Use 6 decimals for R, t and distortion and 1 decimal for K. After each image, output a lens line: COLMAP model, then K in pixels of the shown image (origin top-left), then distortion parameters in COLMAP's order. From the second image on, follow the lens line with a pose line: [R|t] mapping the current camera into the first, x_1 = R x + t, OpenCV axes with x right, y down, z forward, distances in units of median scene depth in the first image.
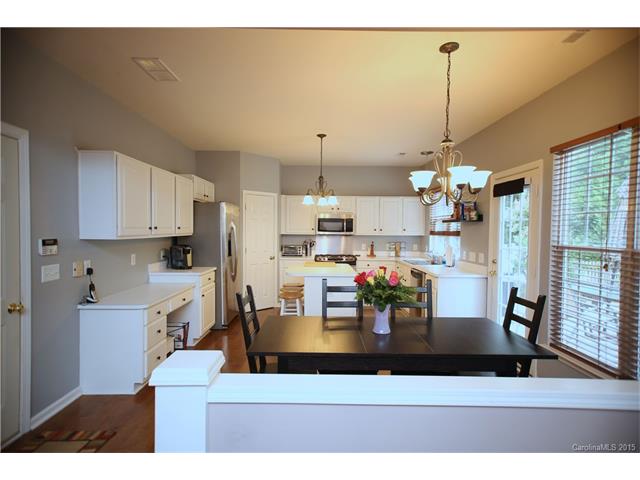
lens RADIAL K [[341.5, 0, 320.0], [0, 341.5, 240.0], [0, 0, 1]] dist [0.020304, 0.000958]
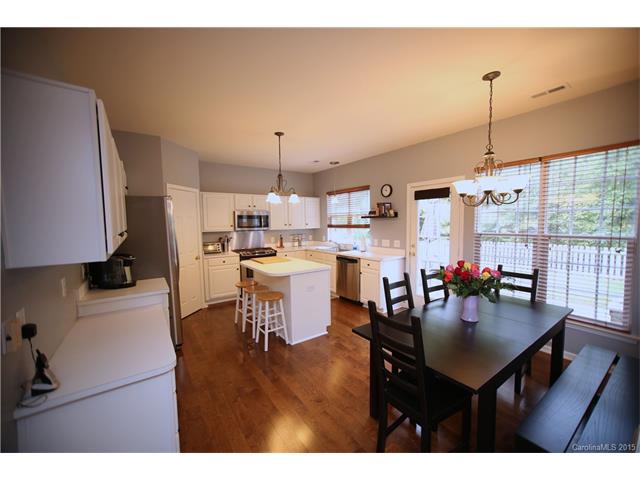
lens RADIAL K [[254.8, 0, 320.0], [0, 254.8, 240.0], [0, 0, 1]] dist [-0.001741, 0.000047]
pose [[0.821000, -0.063127, 0.567428, -0.302578], [0.040707, 0.997811, 0.052110, -0.023415], [-0.569475, -0.019684, 0.821773, 0.269606]]
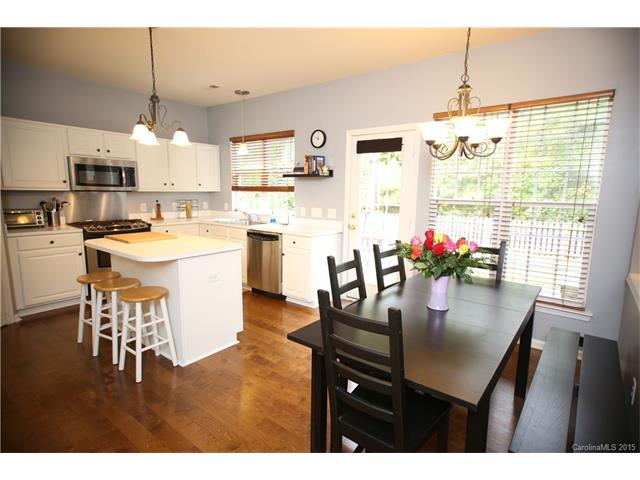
lens RADIAL K [[341.5, 0, 320.0], [0, 341.5, 240.0], [0, 0, 1]] dist [0.020304, 0.000958]
pose [[0.620258, -0.117885, 0.775489, -0.286152], [0.016017, 0.990340, 0.137734, -0.008119], [-0.784234, -0.073010, 0.616155, 0.322075]]
